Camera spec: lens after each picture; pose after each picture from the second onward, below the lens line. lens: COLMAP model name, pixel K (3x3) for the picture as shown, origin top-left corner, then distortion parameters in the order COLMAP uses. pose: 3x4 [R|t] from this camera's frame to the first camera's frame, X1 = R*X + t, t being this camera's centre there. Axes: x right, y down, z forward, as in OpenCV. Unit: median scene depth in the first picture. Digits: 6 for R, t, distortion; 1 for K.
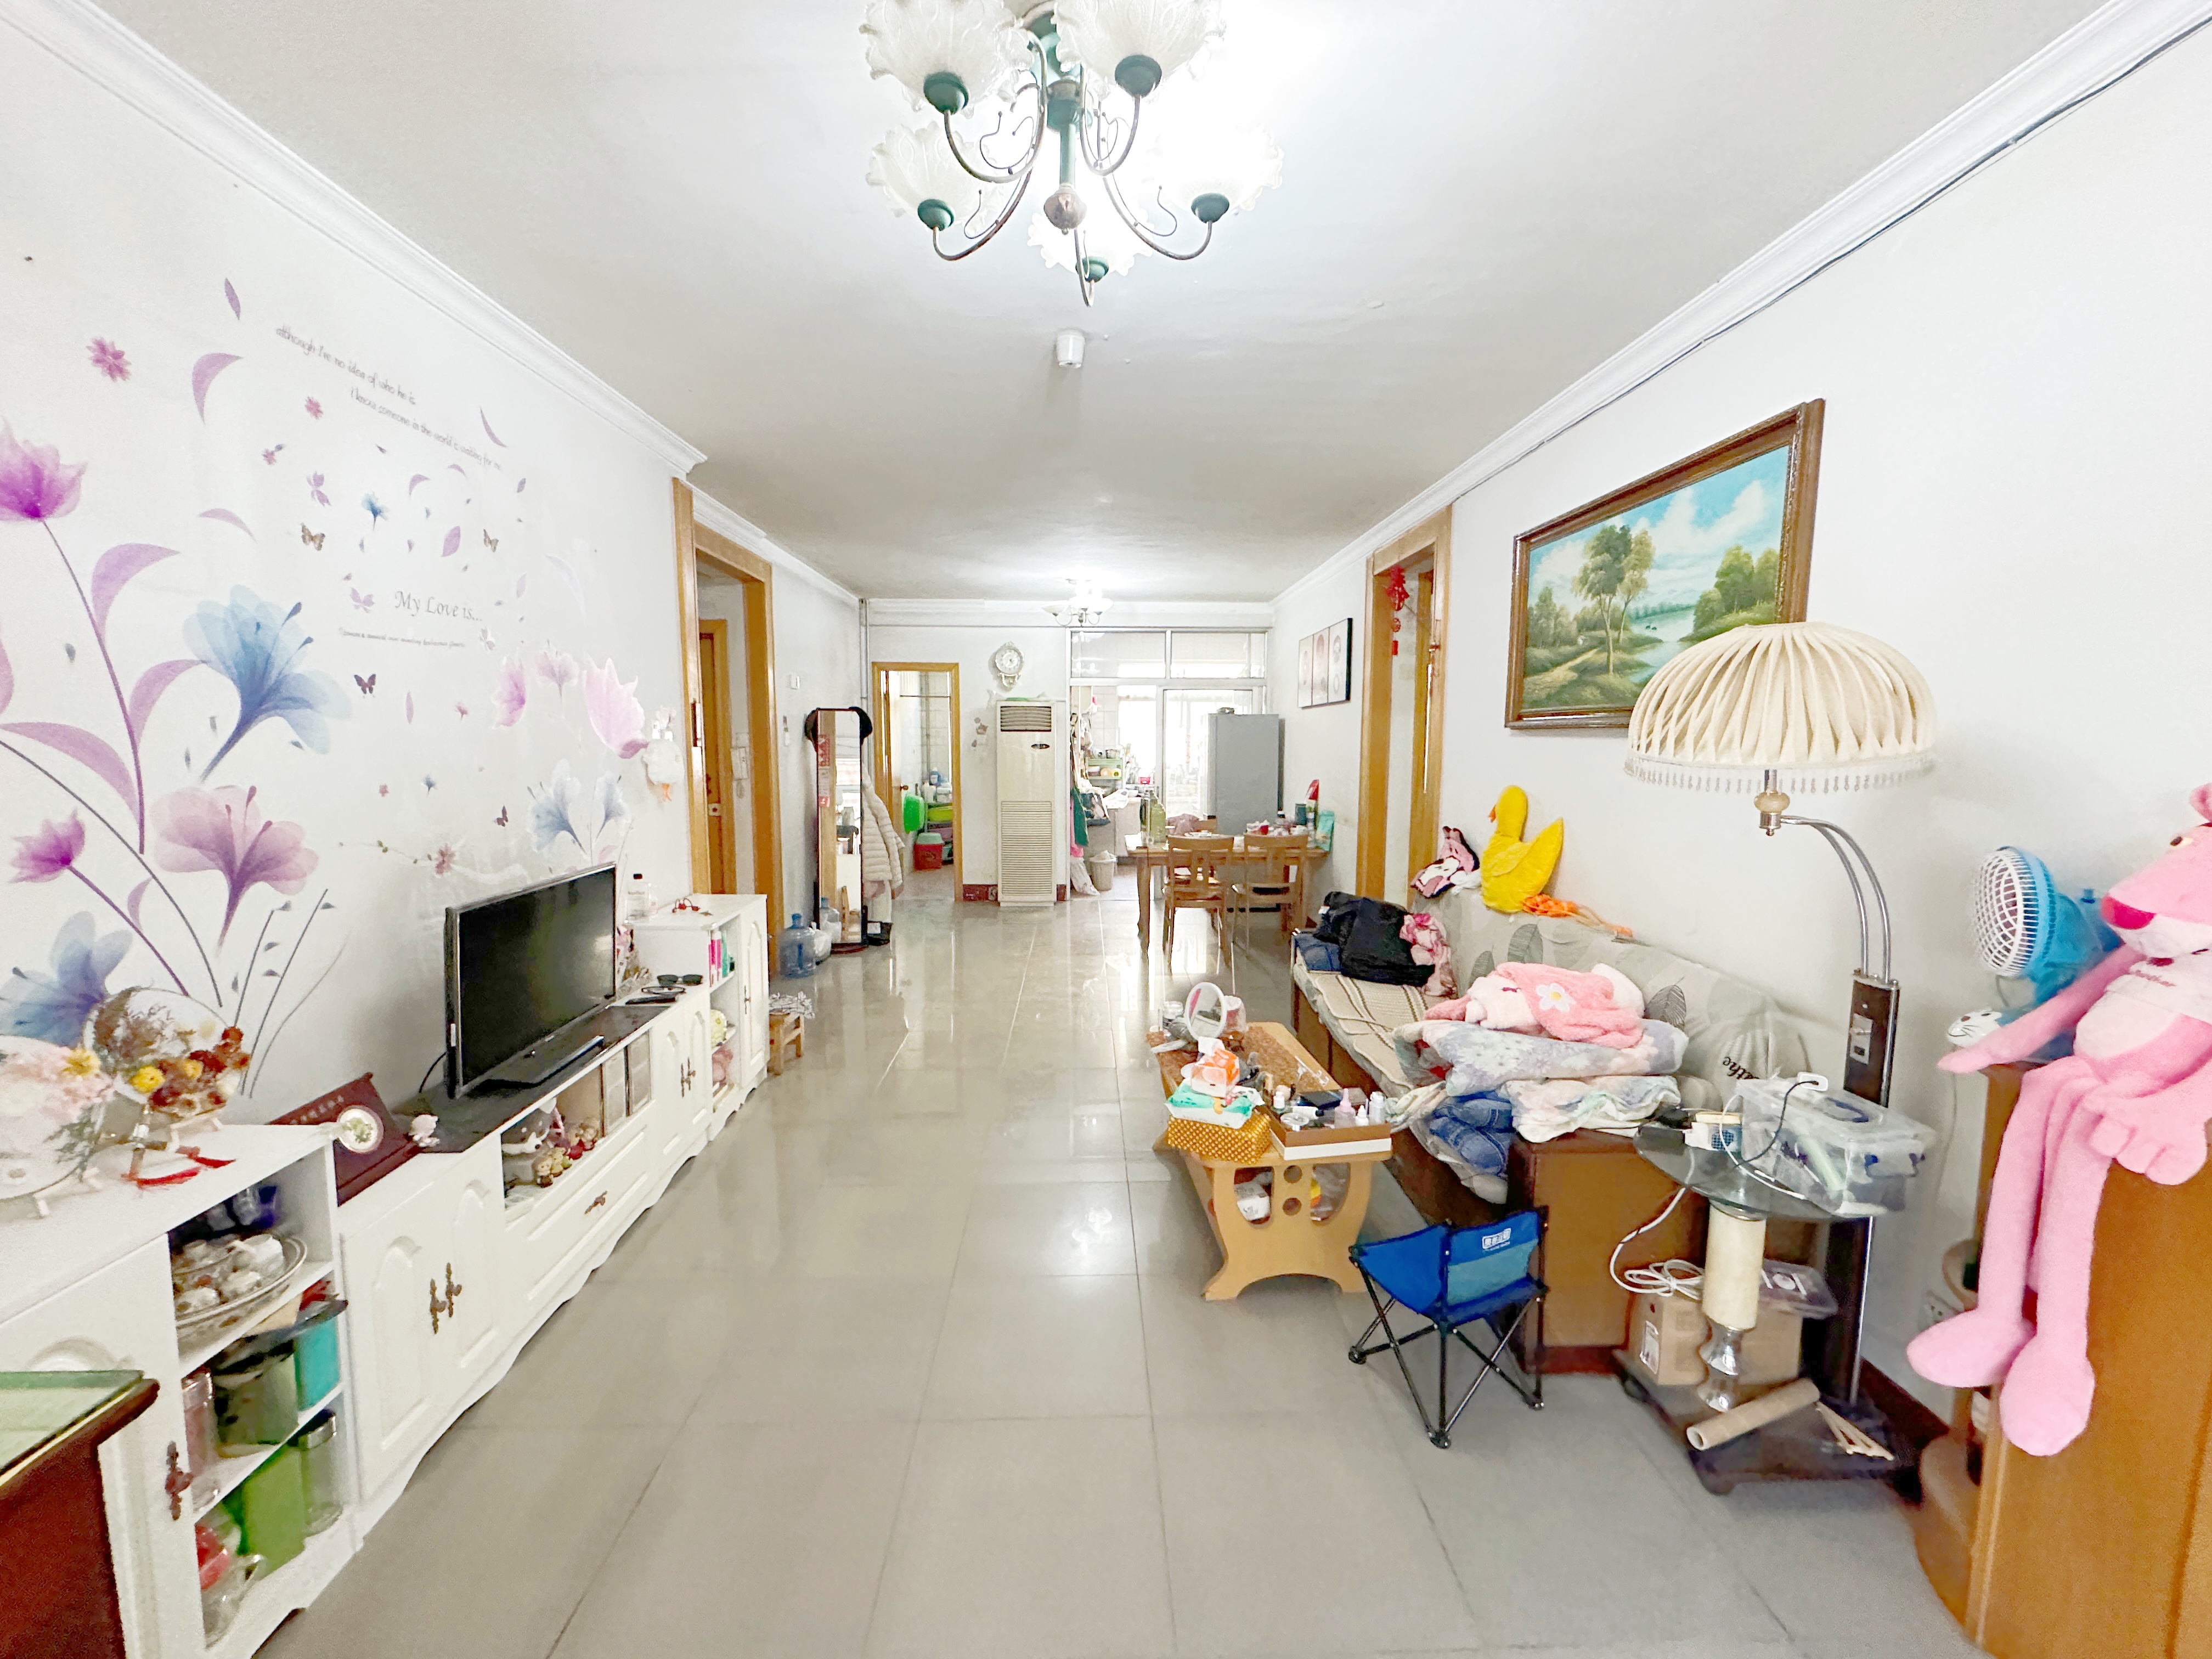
lens RADIAL K [[884.3, 0, 1104.4], [0, 884.3, 825.1], [0, 0, 1]] dist [0.017747, -0.000046]
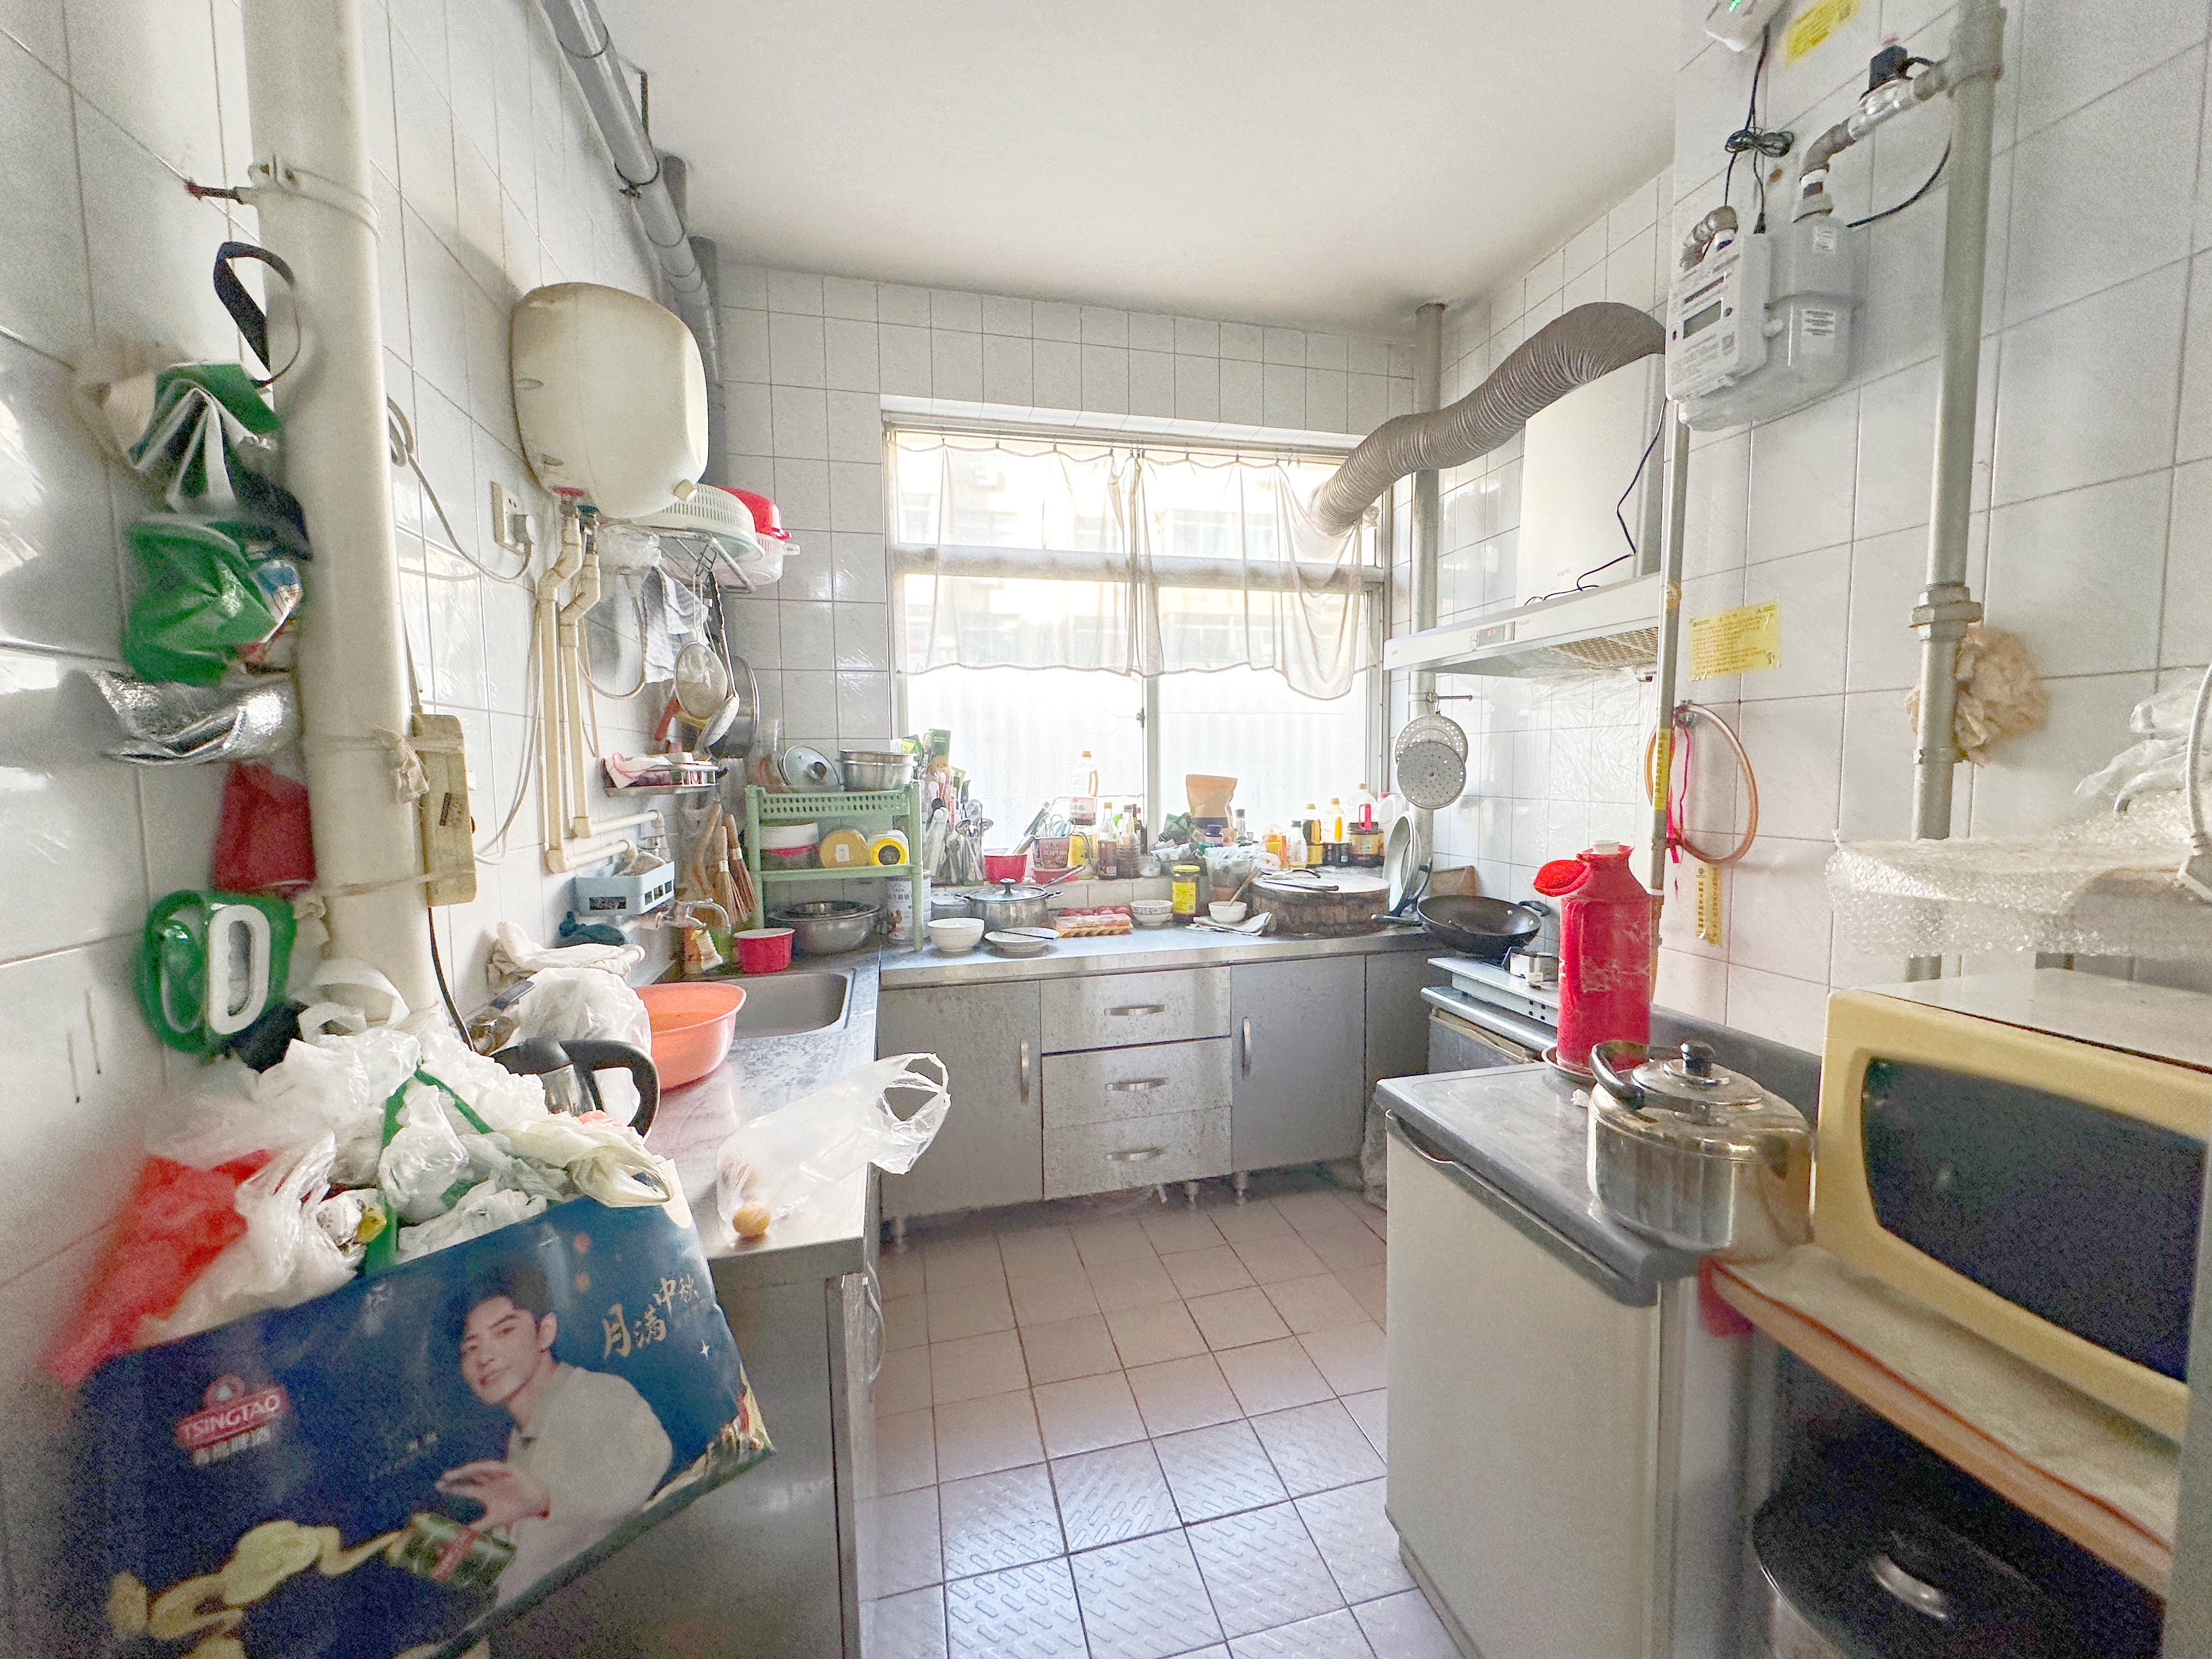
lens RADIAL K [[884.3, 0, 1111.2], [0, 884.3, 830.7], [0, 0, 1]] dist [0.017747, -0.000046]
pose [[0.977268, -0.032444, 0.209511, 0.021985], [0.037127, 0.999140, -0.018457, -0.057405], [-0.208732, 0.025816, 0.977632, 0.752883]]
